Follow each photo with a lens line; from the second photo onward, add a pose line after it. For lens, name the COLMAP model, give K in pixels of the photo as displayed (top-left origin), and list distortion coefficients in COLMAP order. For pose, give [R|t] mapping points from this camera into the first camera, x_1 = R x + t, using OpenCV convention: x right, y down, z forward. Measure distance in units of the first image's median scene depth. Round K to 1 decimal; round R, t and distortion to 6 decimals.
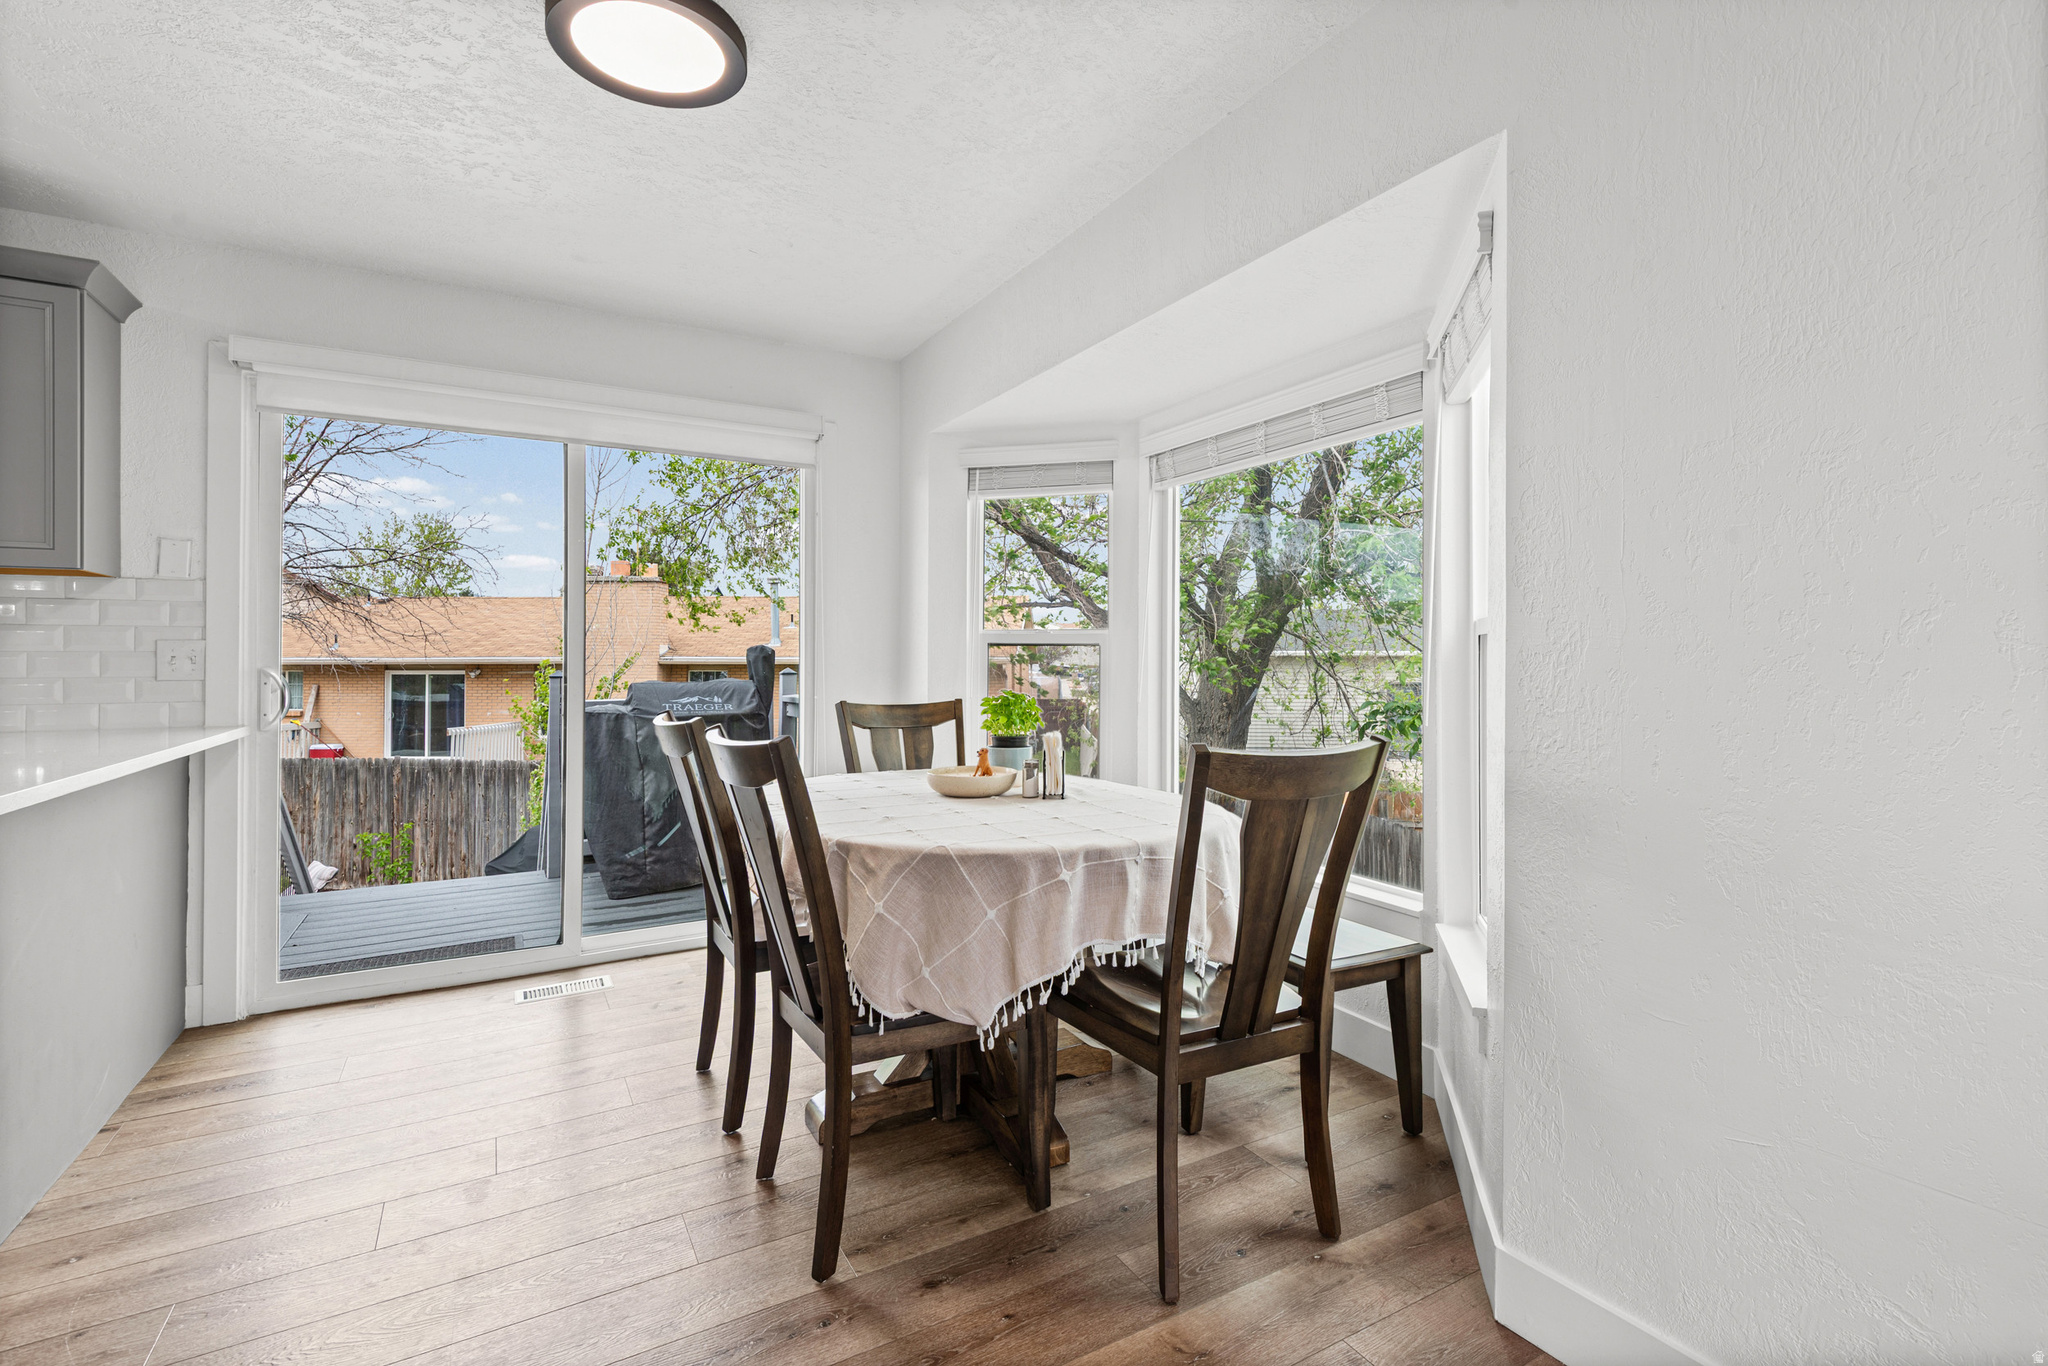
lens RADIAL K [[926.3, 0, 1019.2], [0, 926.3, 665.7], [0, 0, 1]] dist [0.016324, -0.006836]
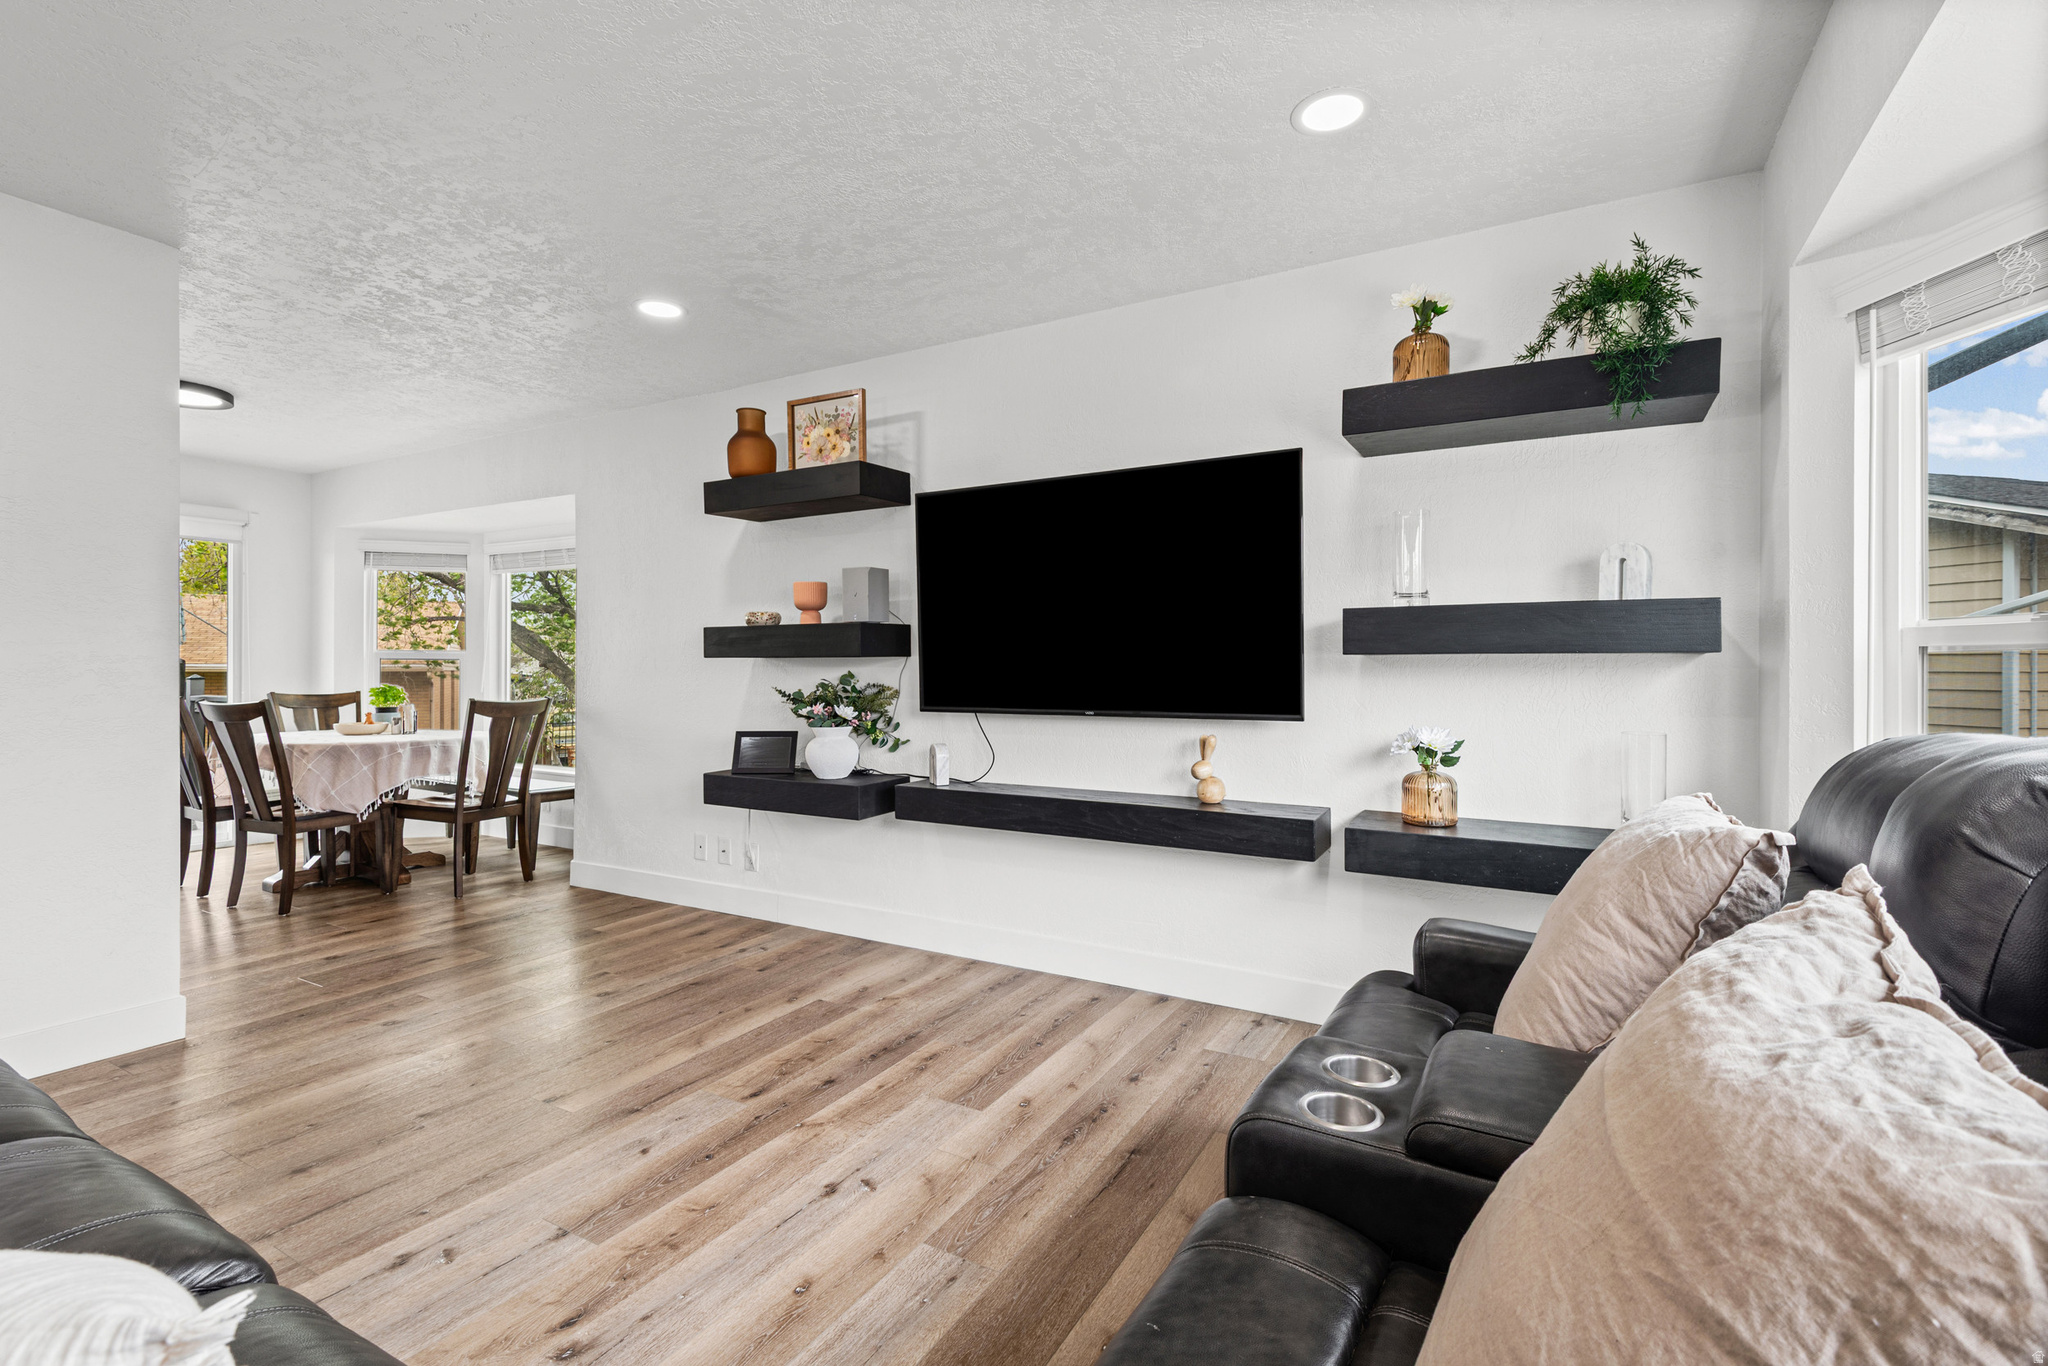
lens RADIAL K [[926.3, 0, 1028.5], [0, 926.3, 668.3], [0, 0, 1]] dist [0.016324, -0.006836]
pose [[0.860137, -0.006040, 0.510028, 0.160429], [0.008679, 0.999958, -0.002794, 0.010010], [-0.509990, 0.006830, 0.860153, -1.481155]]
